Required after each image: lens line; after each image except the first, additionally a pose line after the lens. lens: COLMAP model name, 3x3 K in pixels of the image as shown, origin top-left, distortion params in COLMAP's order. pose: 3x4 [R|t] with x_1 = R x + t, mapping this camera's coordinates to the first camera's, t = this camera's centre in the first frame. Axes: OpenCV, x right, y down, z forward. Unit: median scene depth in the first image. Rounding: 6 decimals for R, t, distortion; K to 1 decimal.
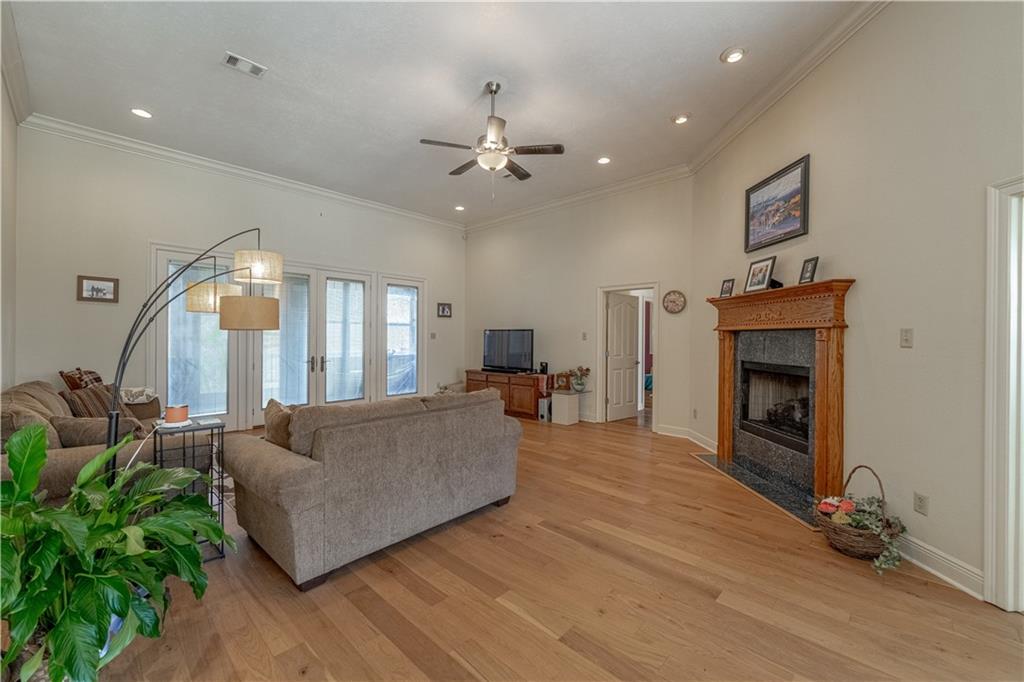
lens RADIAL K [[412.1, 0, 509.3], [0, 412.1, 339.4], [0, 0, 1]] dist [-0.001012, 0.000380]
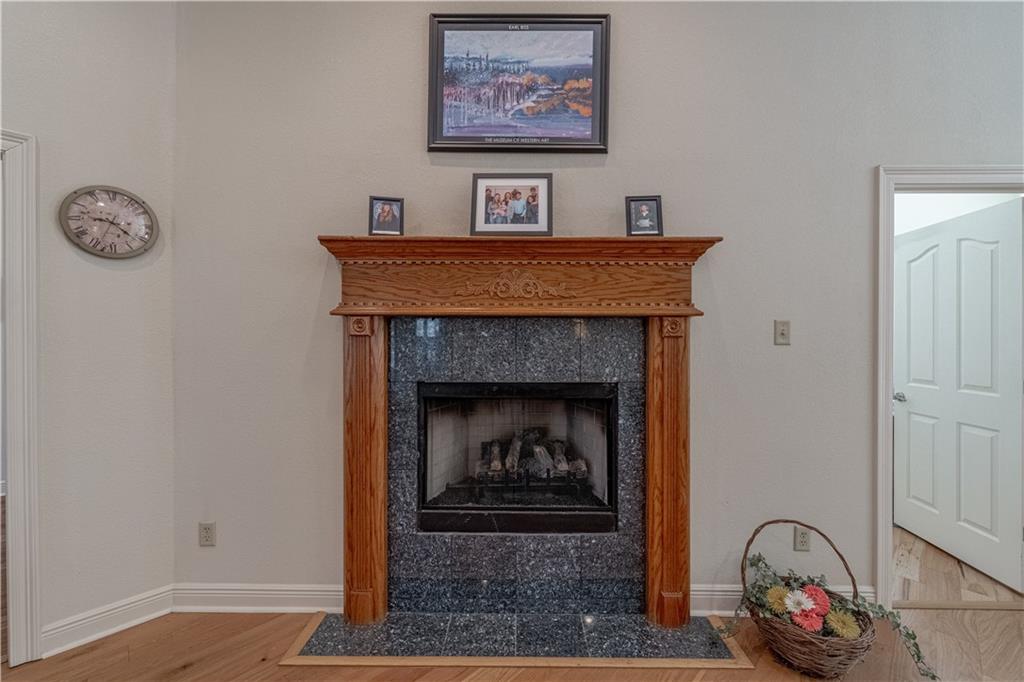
lens RADIAL K [[412.1, 0, 511.4], [0, 412.1, 334.0], [0, 0, 1]] dist [-0.001012, 0.000380]
pose [[0.035274, -0.013897, 0.999281, 0.121429], [0.003488, 0.999899, 0.013783, -0.008712], [-0.999372, 0.003000, 0.035319, 1.002000]]
